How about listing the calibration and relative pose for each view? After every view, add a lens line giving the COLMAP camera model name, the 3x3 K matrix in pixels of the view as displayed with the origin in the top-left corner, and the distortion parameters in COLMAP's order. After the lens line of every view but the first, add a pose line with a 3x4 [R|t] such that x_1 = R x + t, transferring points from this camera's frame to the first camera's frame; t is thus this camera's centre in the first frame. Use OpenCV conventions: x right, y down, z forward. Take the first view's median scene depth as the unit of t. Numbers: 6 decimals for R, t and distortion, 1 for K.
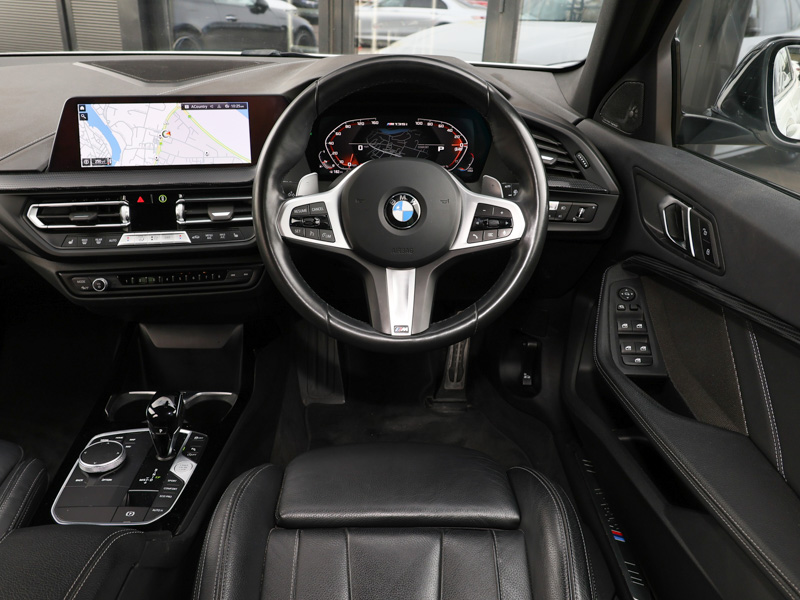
lens RADIAL K [[660.7, 0, 432.4], [0, 660.7, 313.8], [0, 0, 1]] dist [-0.002309, -0.000485]
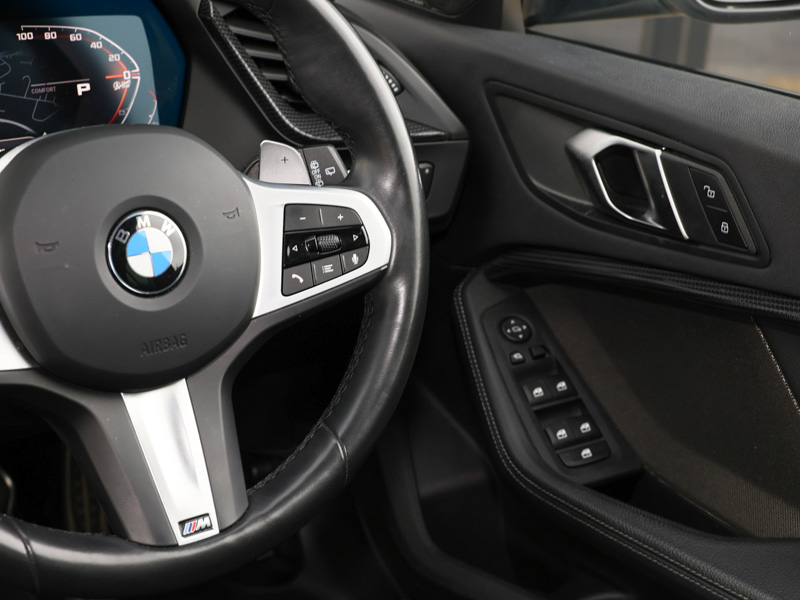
lens RADIAL K [[1390.8, 0, 402.6], [0, 1390.8, 303.9], [0, 0, 1]] dist [-0.022020, 0.000000]
pose [[0.830235, -0.198942, 0.520703, -0.333918], [0.214915, 0.976163, 0.030286, -0.102106], [-0.514316, 0.086762, 0.853201, 0.142038]]
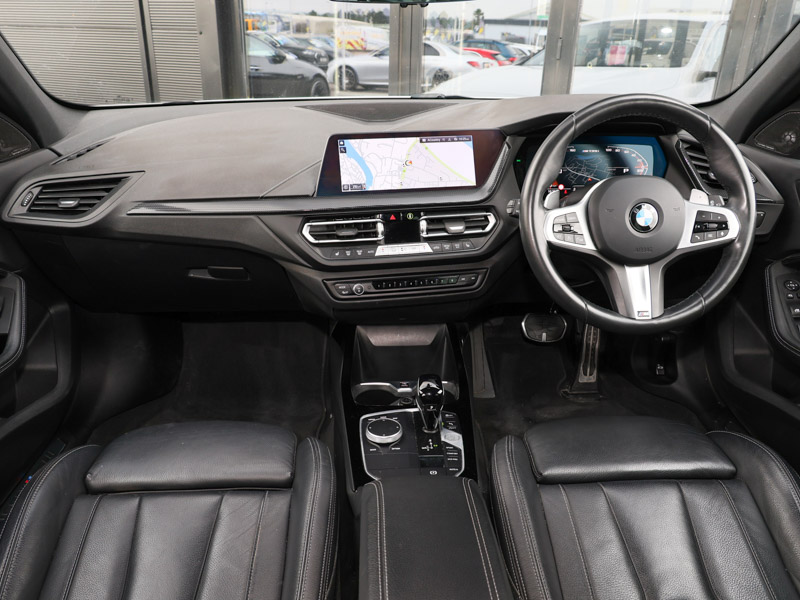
lens RADIAL K [[660.7, 0, 370.1], [0, 660.7, 320.2], [0, 0, 1]] dist [-0.002309, -0.000485]
pose [[0.999166, -0.029441, 0.028293, -0.528019], [0.030699, 0.998511, -0.045088, 0.066973], [-0.026923, 0.045919, 0.998582, -0.189547]]
